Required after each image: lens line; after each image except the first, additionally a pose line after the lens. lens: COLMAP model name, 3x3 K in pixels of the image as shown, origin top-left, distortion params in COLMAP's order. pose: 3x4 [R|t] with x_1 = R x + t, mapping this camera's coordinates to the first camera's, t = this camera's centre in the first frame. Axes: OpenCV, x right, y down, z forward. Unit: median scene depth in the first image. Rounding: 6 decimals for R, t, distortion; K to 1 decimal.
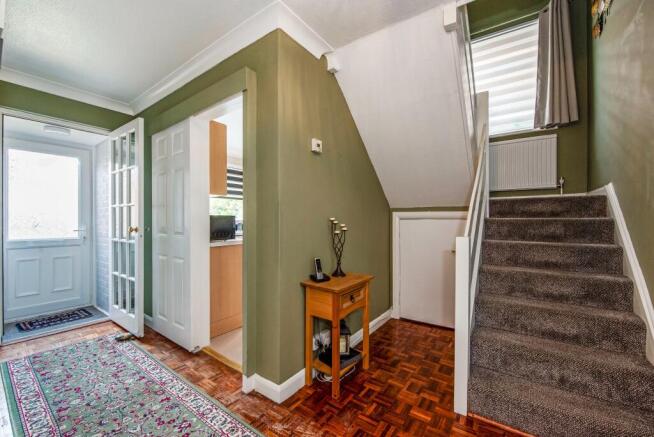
lens RADIAL K [[264.0, 0, 324.8], [0, 264.0, 220.2], [0, 0, 1]] dist [-0.020736, -0.001703]
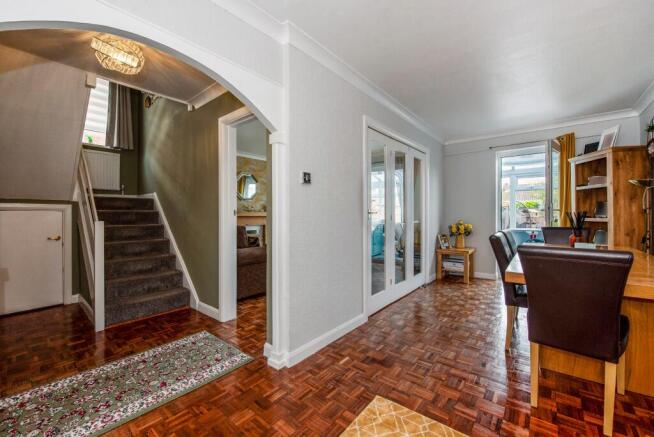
lens RADIAL K [[264.0, 0, 324.2], [0, 264.0, 214.2], [0, 0, 1]] dist [-0.020736, -0.001703]
pose [[0.054434, -0.003138, 0.998512, -0.738605], [-0.001832, 0.999993, 0.003243, 0.007621], [-0.998516, -0.002006, 0.054428, -0.353645]]
